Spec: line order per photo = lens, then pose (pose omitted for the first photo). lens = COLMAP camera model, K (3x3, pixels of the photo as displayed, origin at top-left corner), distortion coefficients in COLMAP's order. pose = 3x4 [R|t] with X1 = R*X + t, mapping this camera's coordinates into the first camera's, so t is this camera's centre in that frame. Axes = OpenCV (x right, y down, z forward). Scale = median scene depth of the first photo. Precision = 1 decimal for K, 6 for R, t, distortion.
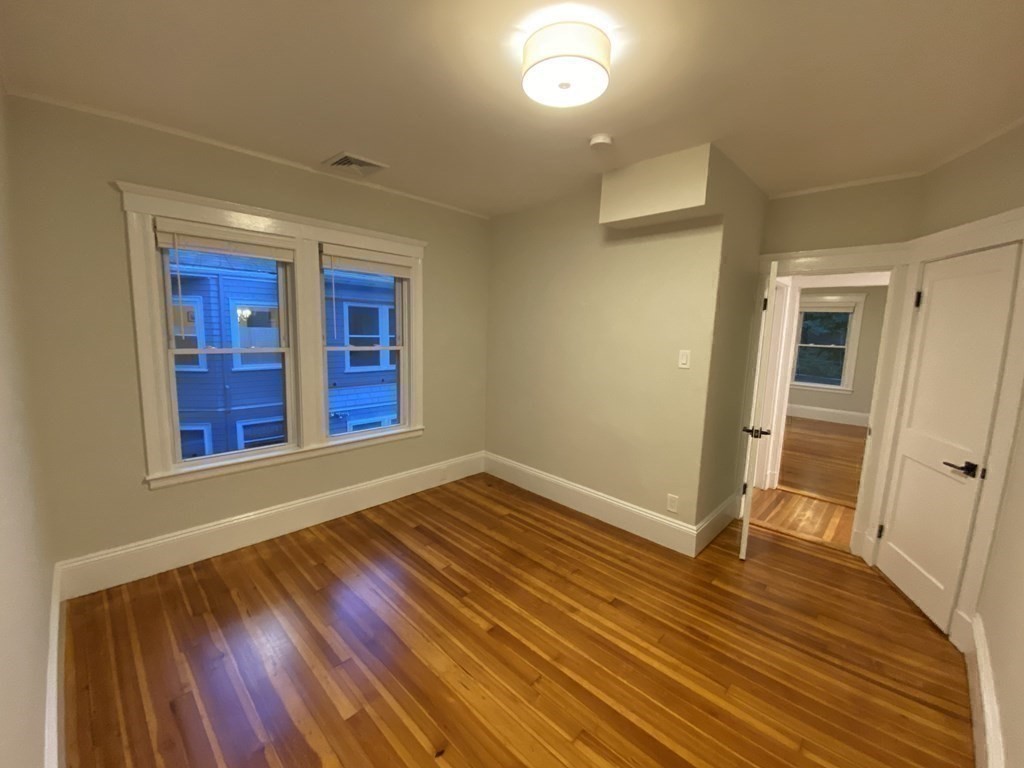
lens RADIAL K [[415.1, 0, 511.6], [0, 415.1, 380.9], [0, 0, 1]] dist [0.043463, -0.031615]
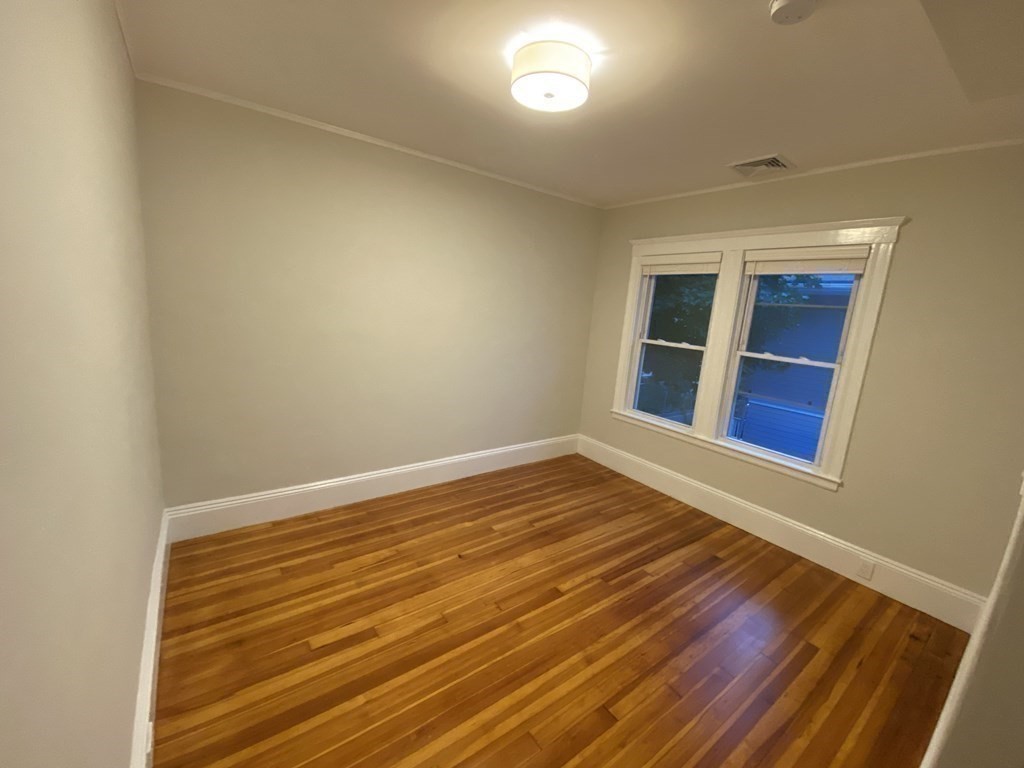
lens RADIAL K [[415.1, 0, 511.6], [0, 415.1, 380.9], [0, 0, 1]] dist [0.043463, -0.031615]
pose [[-0.160161, 0.139248, -0.977220, 0.713950], [-0.213206, 0.961750, 0.171987, -0.074274], [0.963790, 0.235895, -0.124347, 0.654243]]
